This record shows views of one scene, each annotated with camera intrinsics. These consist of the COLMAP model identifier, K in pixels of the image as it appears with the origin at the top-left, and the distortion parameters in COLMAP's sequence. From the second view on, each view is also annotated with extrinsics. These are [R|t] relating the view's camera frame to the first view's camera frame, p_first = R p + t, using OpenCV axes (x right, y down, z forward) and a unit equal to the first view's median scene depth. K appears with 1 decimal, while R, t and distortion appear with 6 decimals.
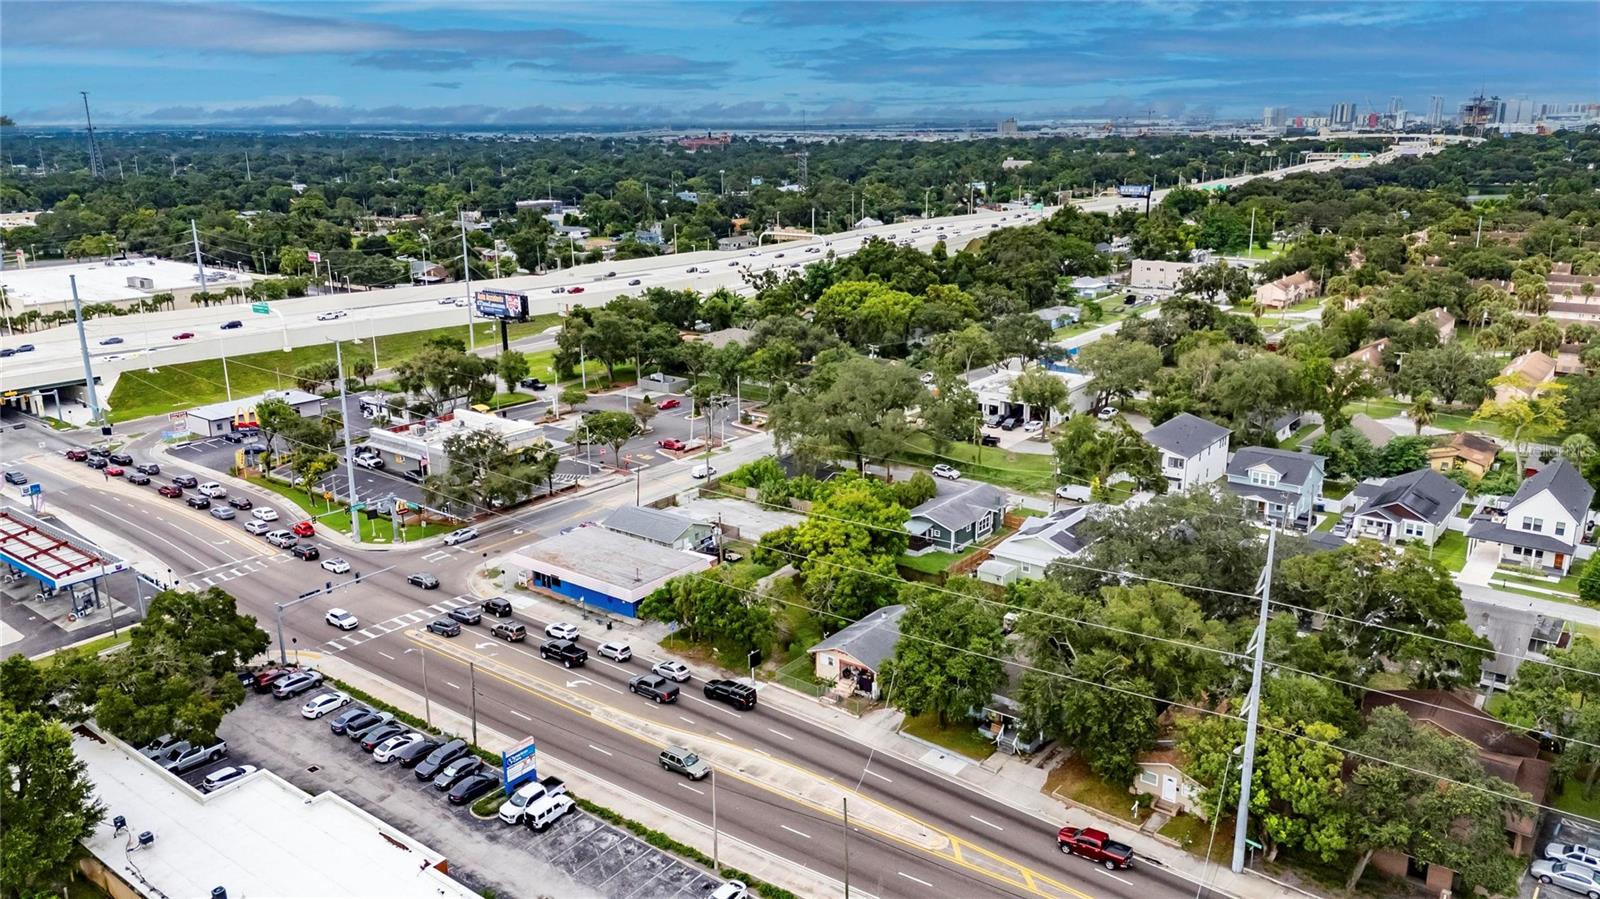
lens RADIAL K [[1173.1, 0, 808.4], [0, 1173.1, 451.2], [0, 0, 1]] dist [0.056366, -0.051599]
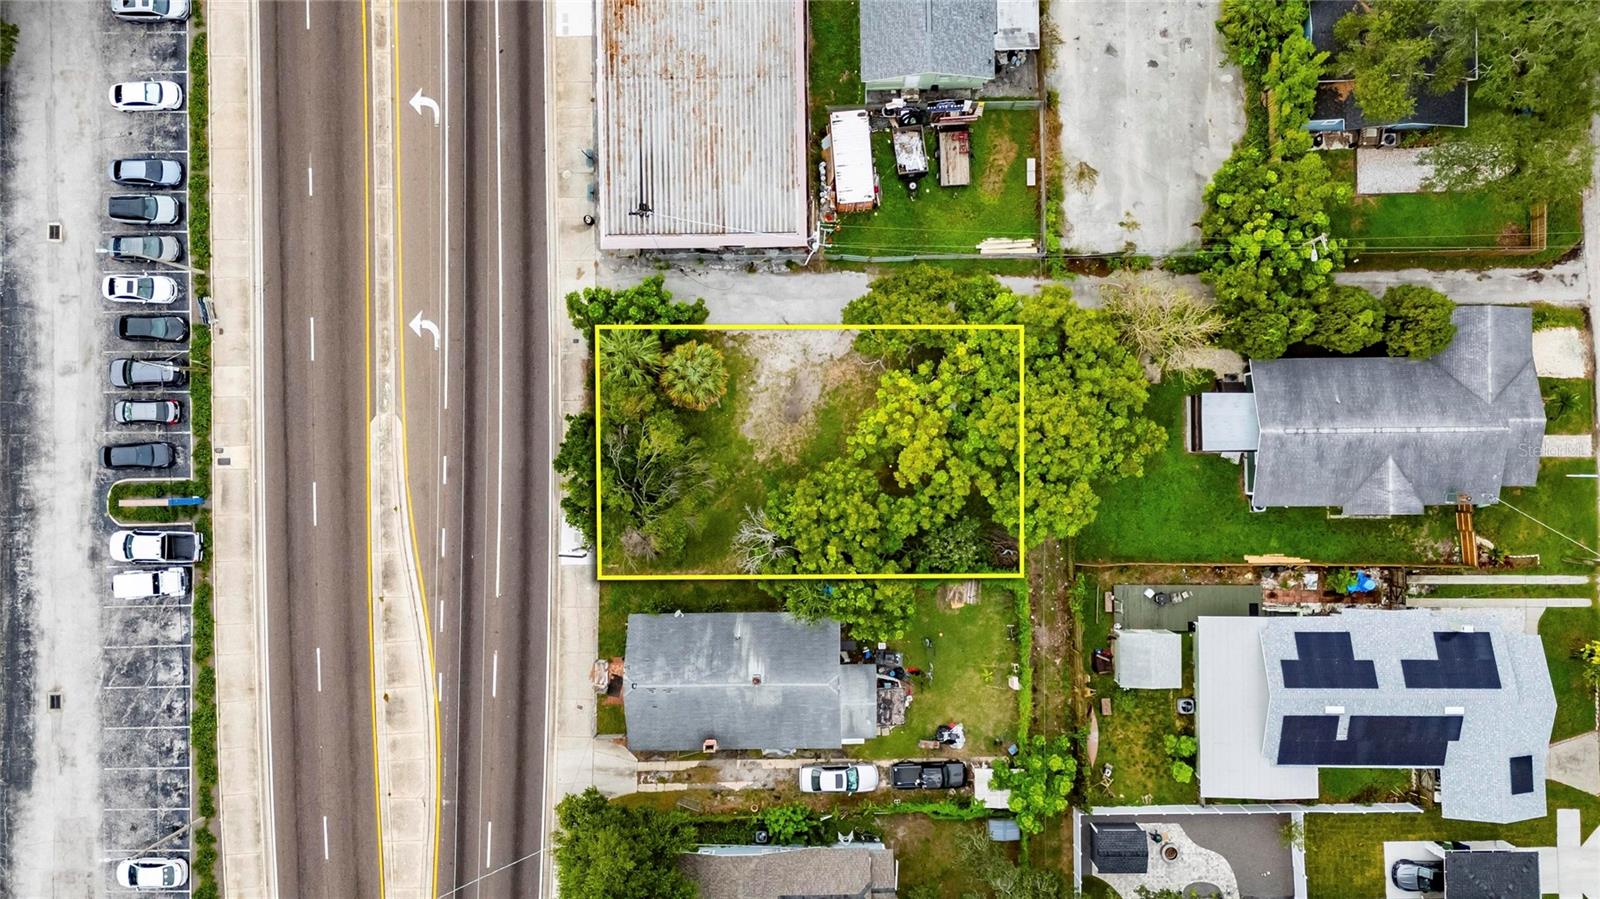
lens RADIAL K [[1173.1, 0, 806.2], [0, 1173.1, 454.2], [0, 0, 1]] dist [0.056366, -0.051599]
pose [[0.621371, 0.783387, -0.014213, -0.000316], [-0.206323, 0.181098, 0.961579, -0.335136], [0.755863, -0.594565, 0.274159, 0.673844]]
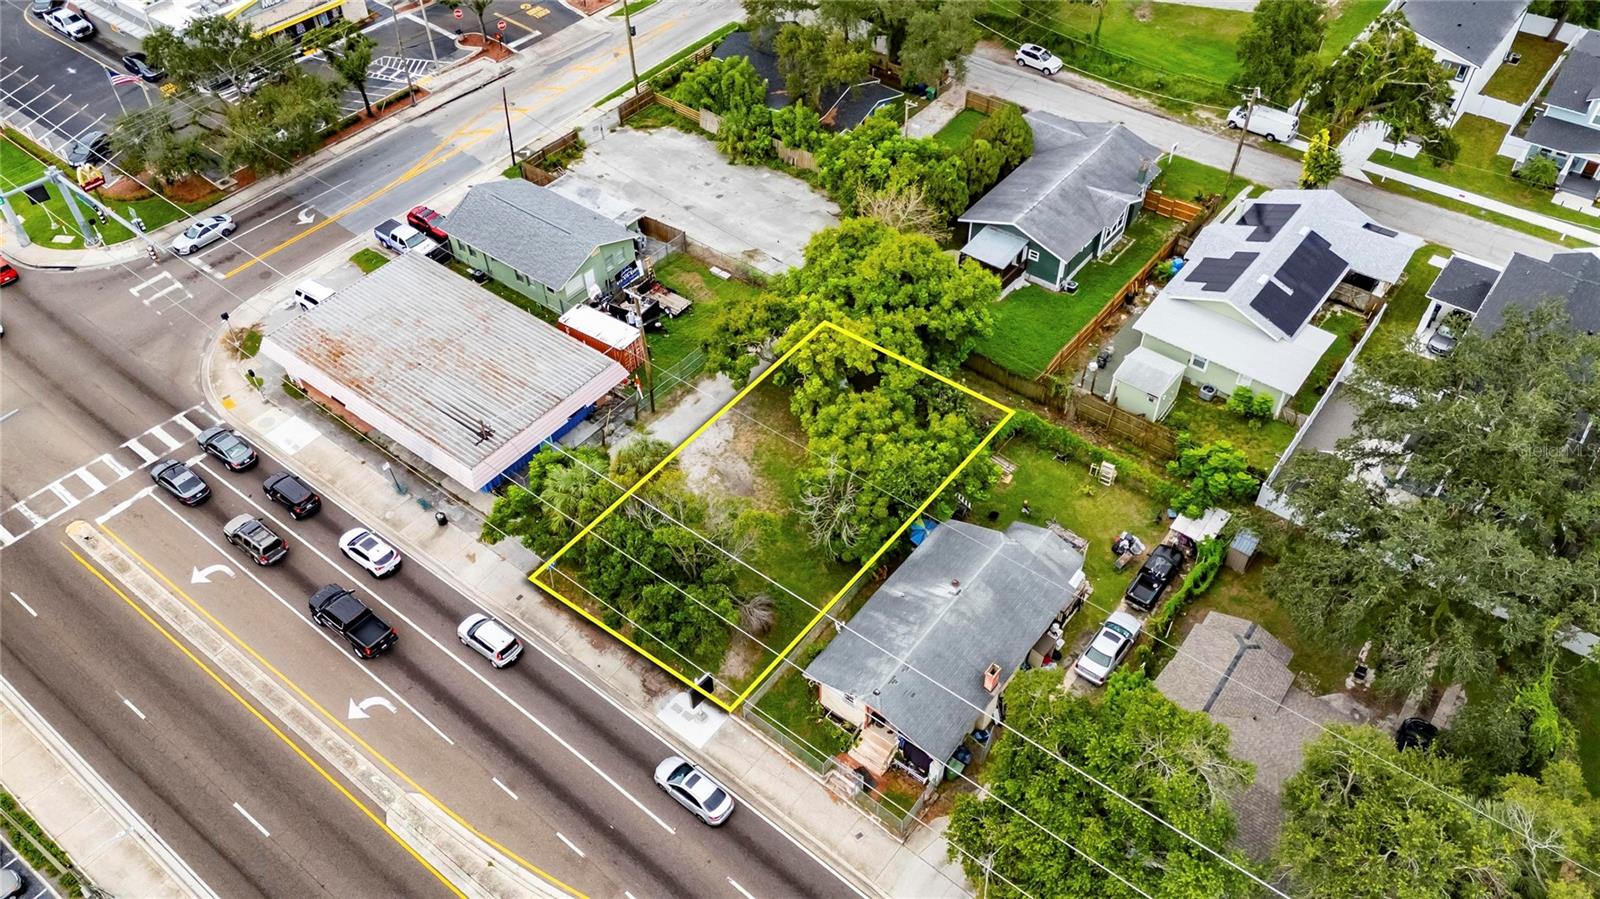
lens RADIAL K [[1173.1, 0, 807.3], [0, 1173.1, 457.0], [0, 0, 1]] dist [0.056366, -0.051599]
pose [[1.000000, -0.000366, 0.000569, 0.000339], [0.000033, 0.866125, 0.499827, -0.119500], [-0.000676, -0.499827, 0.866125, 0.428080]]
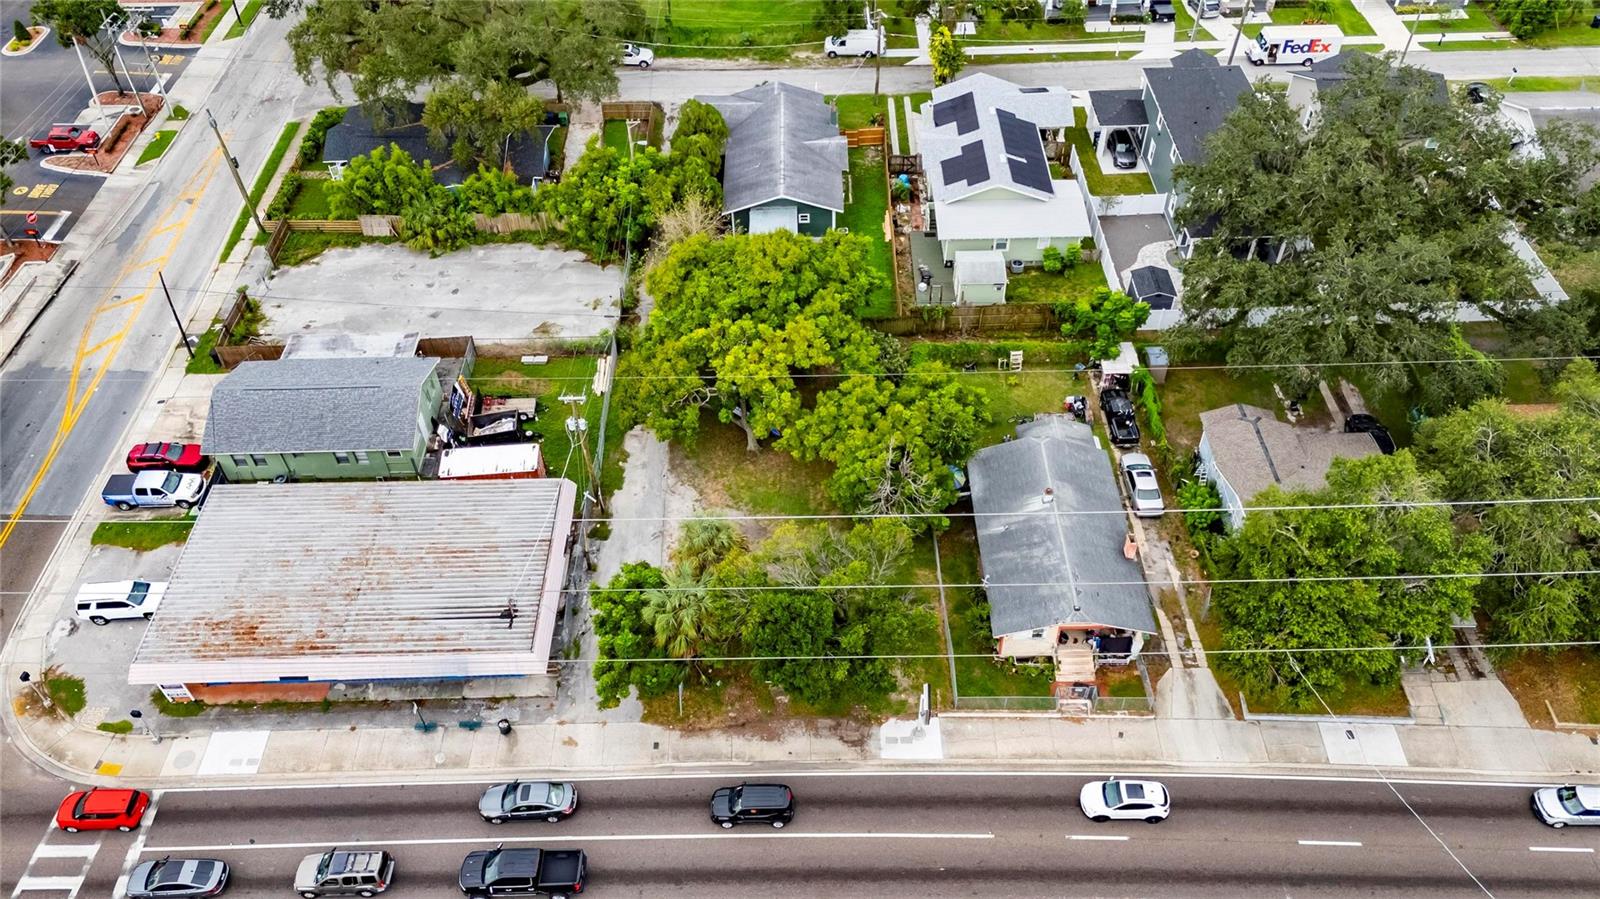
lens RADIAL K [[1173.1, 0, 811.2], [0, 1173.1, 454.5], [0, 0, 1]] dist [0.056366, -0.051599]
pose [[0.779570, -0.448846, 0.436815, -0.182614], [0.171993, 0.824043, 0.539789, -0.137816], [-0.602237, -0.345674, 0.719597, 0.496338]]
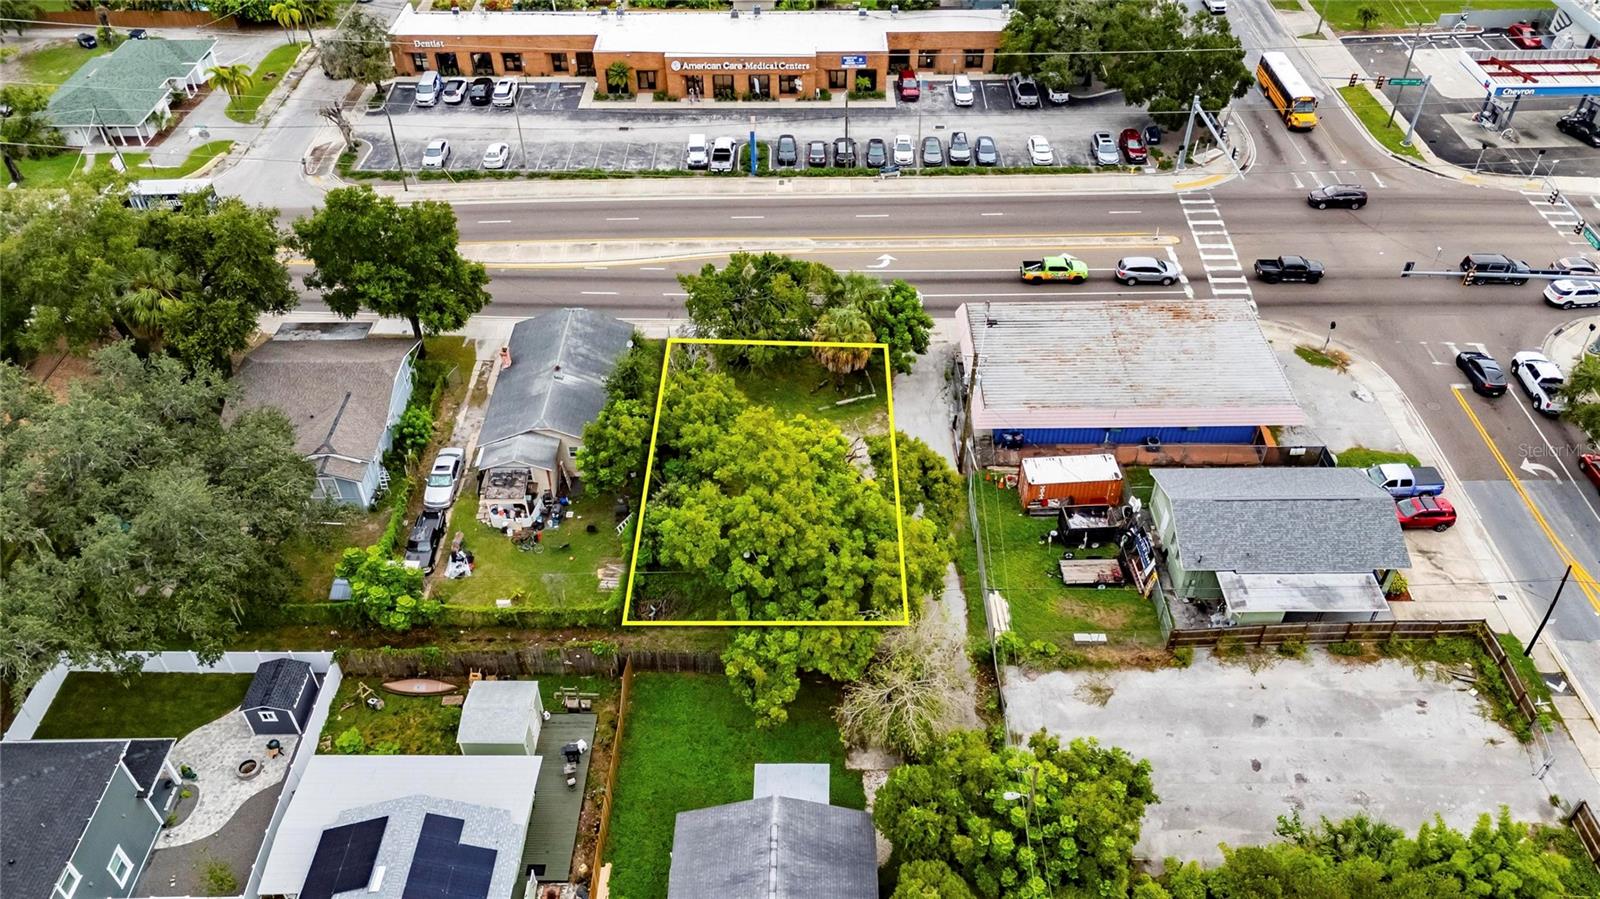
lens RADIAL K [[1173.1, 0, 805.1], [0, 1173.1, 448.0], [0, 0, 1]] dist [0.056366, -0.051599]
pose [[-0.792734, 0.413720, -0.447671, 0.190543], [-0.151366, 0.577800, 0.802019, -0.268521], [0.590476, 0.703550, -0.395419, 0.992034]]
